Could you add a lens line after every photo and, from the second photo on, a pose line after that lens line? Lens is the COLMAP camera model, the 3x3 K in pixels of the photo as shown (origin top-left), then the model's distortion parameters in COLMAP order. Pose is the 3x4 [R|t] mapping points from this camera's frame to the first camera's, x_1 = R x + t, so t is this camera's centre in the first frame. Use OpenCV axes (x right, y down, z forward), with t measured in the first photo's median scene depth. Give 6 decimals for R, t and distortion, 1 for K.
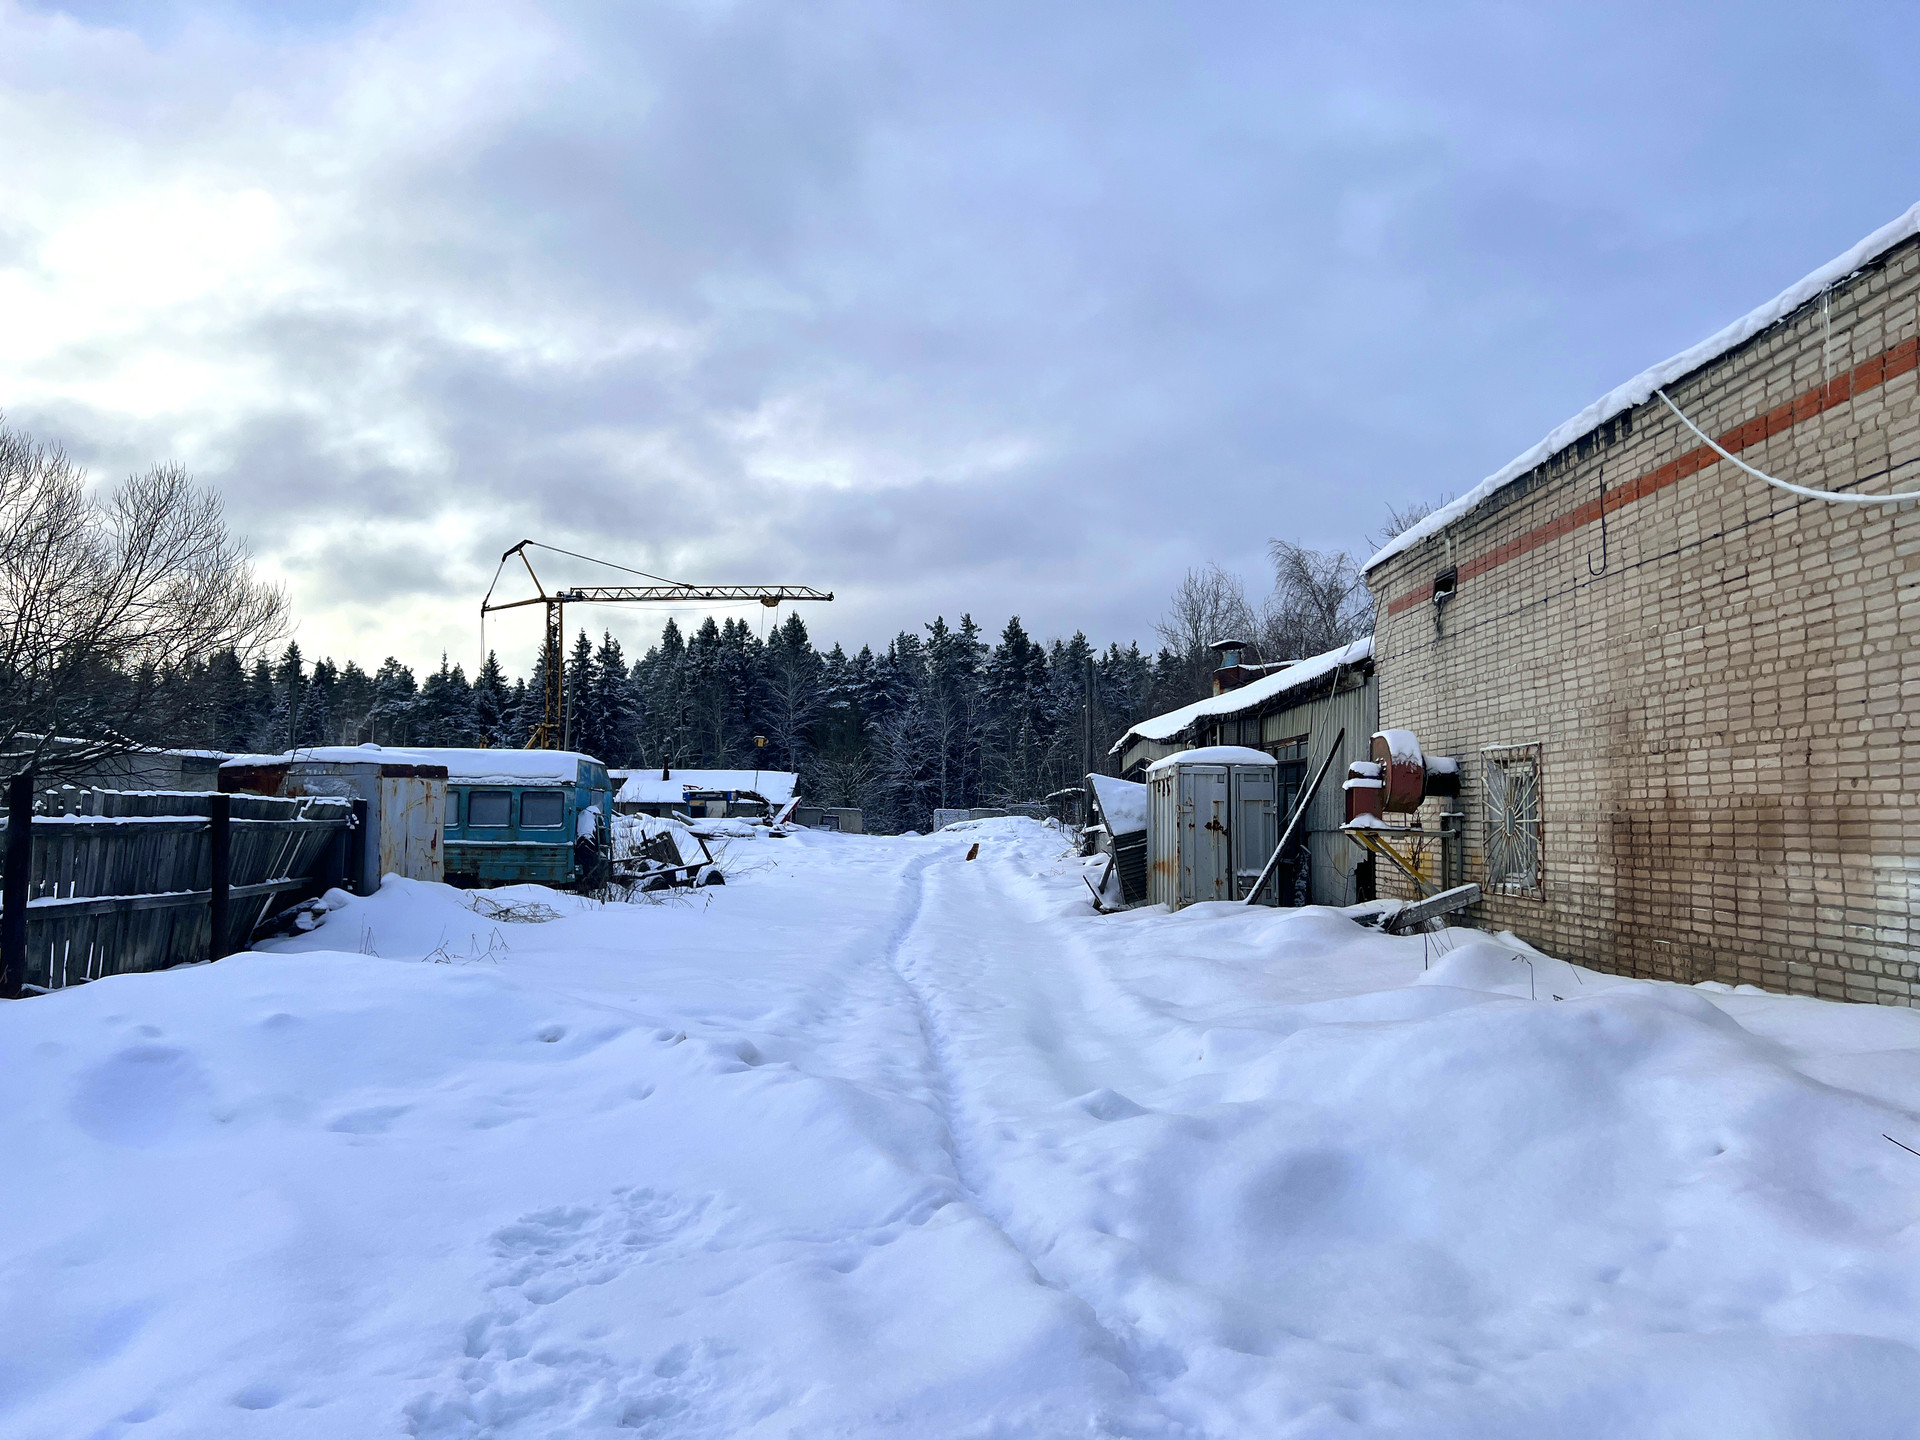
lens RADIAL K [[1434.7, 0, 960.0], [0, 1434.7, 720.0], [0, 0, 1]] dist [0.005323, 0.001308]
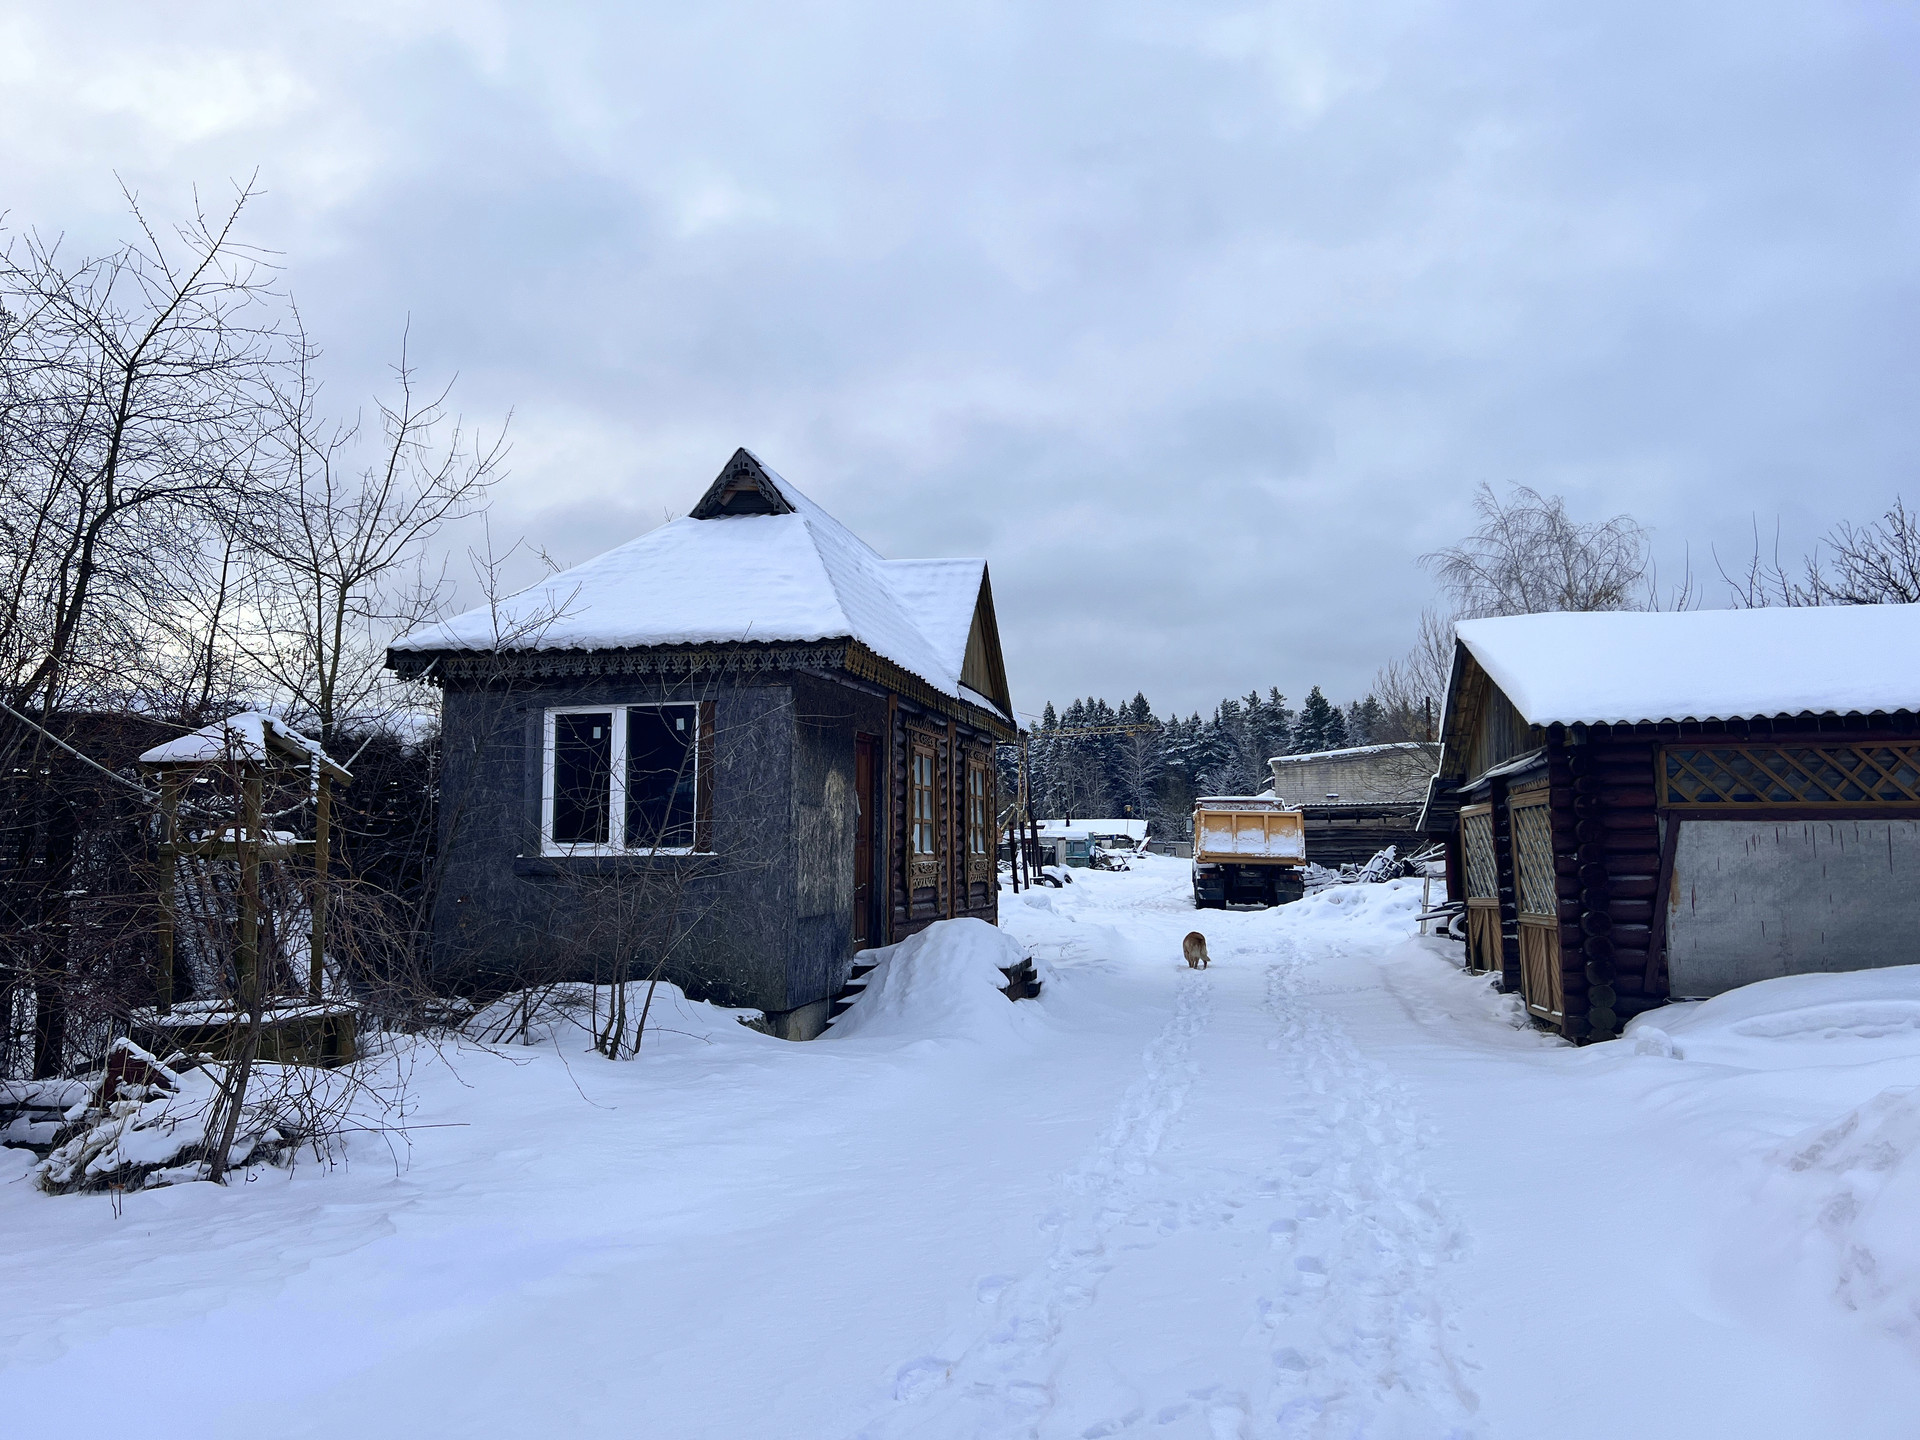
lens RADIAL K [[1423.1, 0, 930.6], [0, 1423.1, 725.5], [0, 0, 1]] dist [0.124587, -0.178186]
pose [[0.966221, -0.036727, -0.255084, 0.035277], [0.032263, 0.999245, -0.021665, -0.023631], [0.255687, 0.012704, 0.966676, -0.340633]]
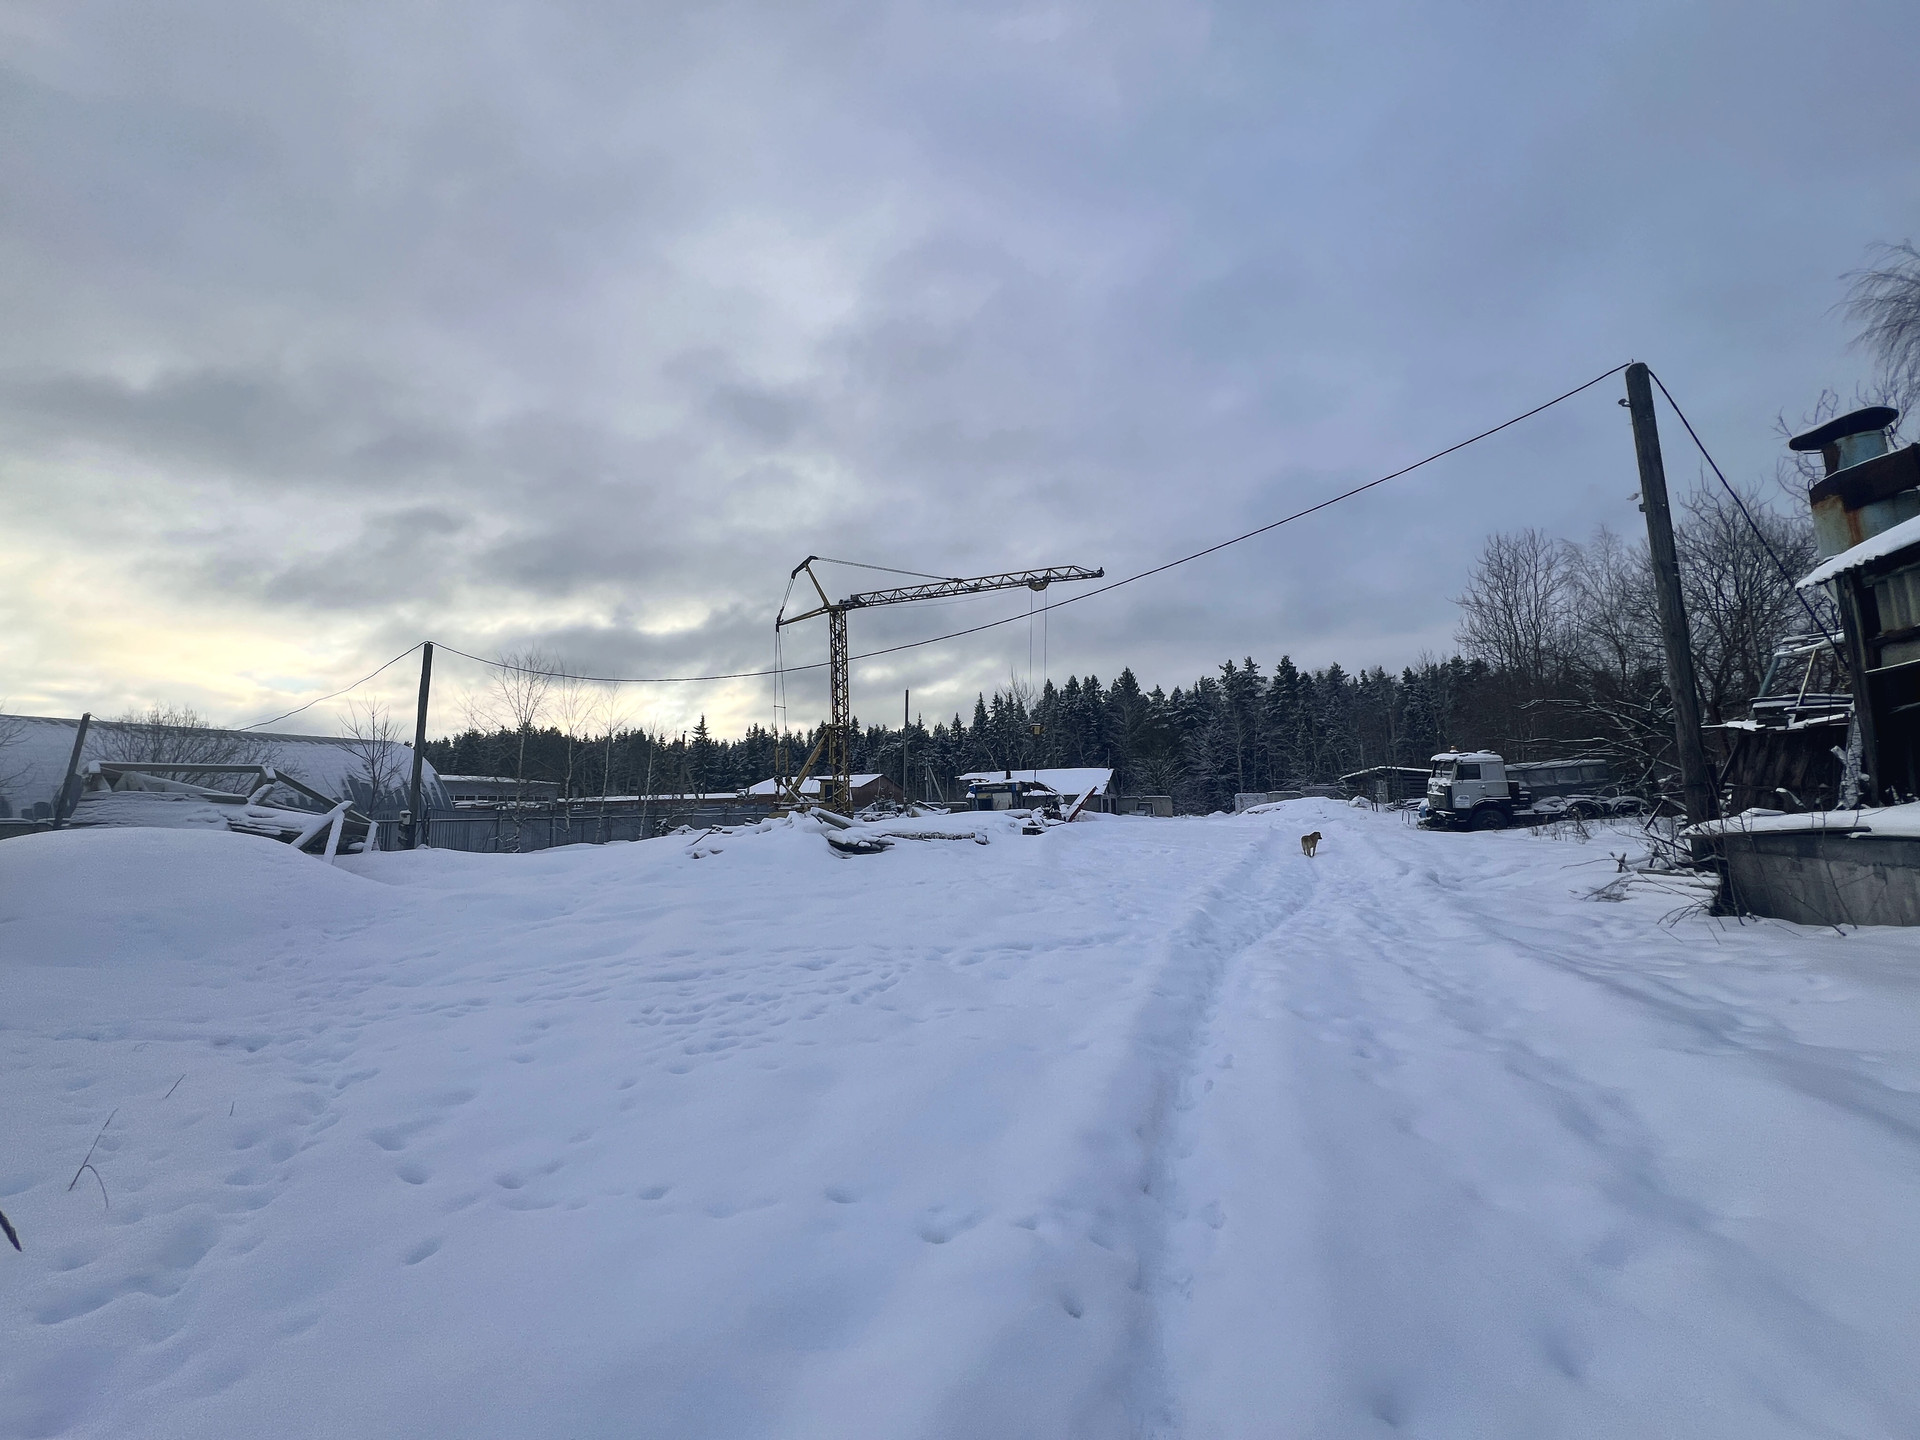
lens RADIAL K [[769.9, 0, 960.0], [0, 769.9, 720.0], [0, 0, 1]] dist [0.000575, 0.000100]
pose [[0.935232, -0.072681, -0.346495, -0.003138], [0.058195, 0.996948, -0.052047, 0.012827], [0.349220, 0.028511, 0.936607, 0.196372]]
